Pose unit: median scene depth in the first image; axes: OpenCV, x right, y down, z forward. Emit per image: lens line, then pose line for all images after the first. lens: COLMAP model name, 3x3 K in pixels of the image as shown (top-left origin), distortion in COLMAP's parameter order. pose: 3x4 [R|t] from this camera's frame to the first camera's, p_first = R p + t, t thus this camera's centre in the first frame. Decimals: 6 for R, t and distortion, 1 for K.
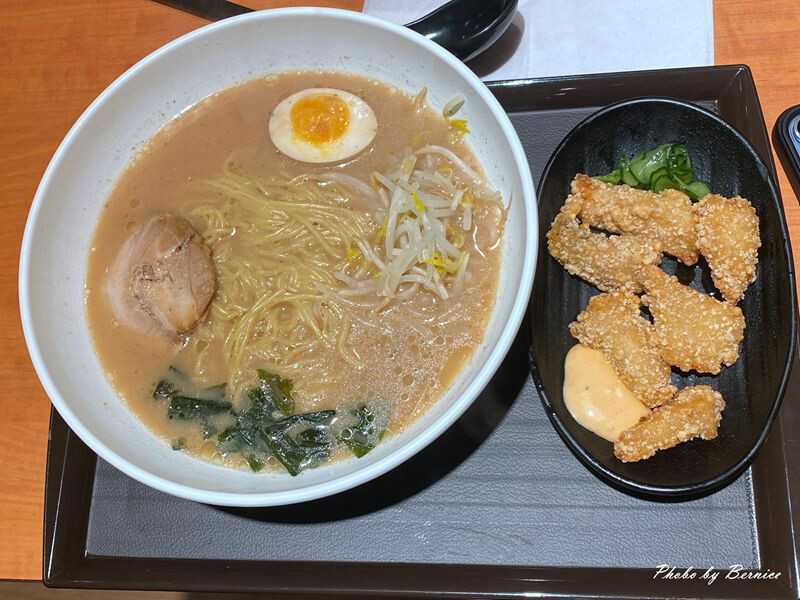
lens RADIAL K [[929.5, 0, 400.1], [0, 929.5, 300.1], [0, 0, 1]] dist [0.012416, 0.000000]
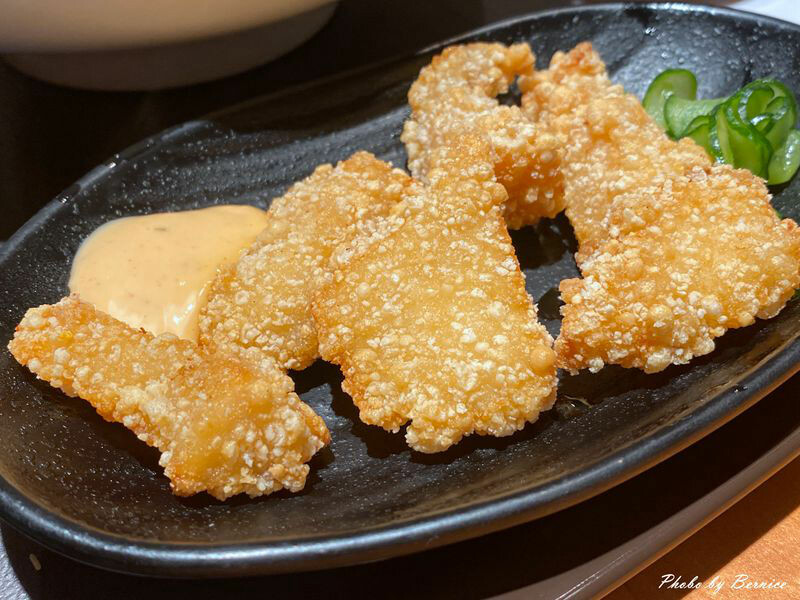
lens RADIAL K [[929.5, 0, 400.0], [0, 929.5, 299.8], [0, 0, 1]] dist [0.012416, 0.000000]
pose [[0.579971, 0.644735, -0.497946, 0.492623], [-0.787214, 0.600823, -0.138950, 0.089942], [0.209591, 0.472577, 0.856004, 0.683838]]
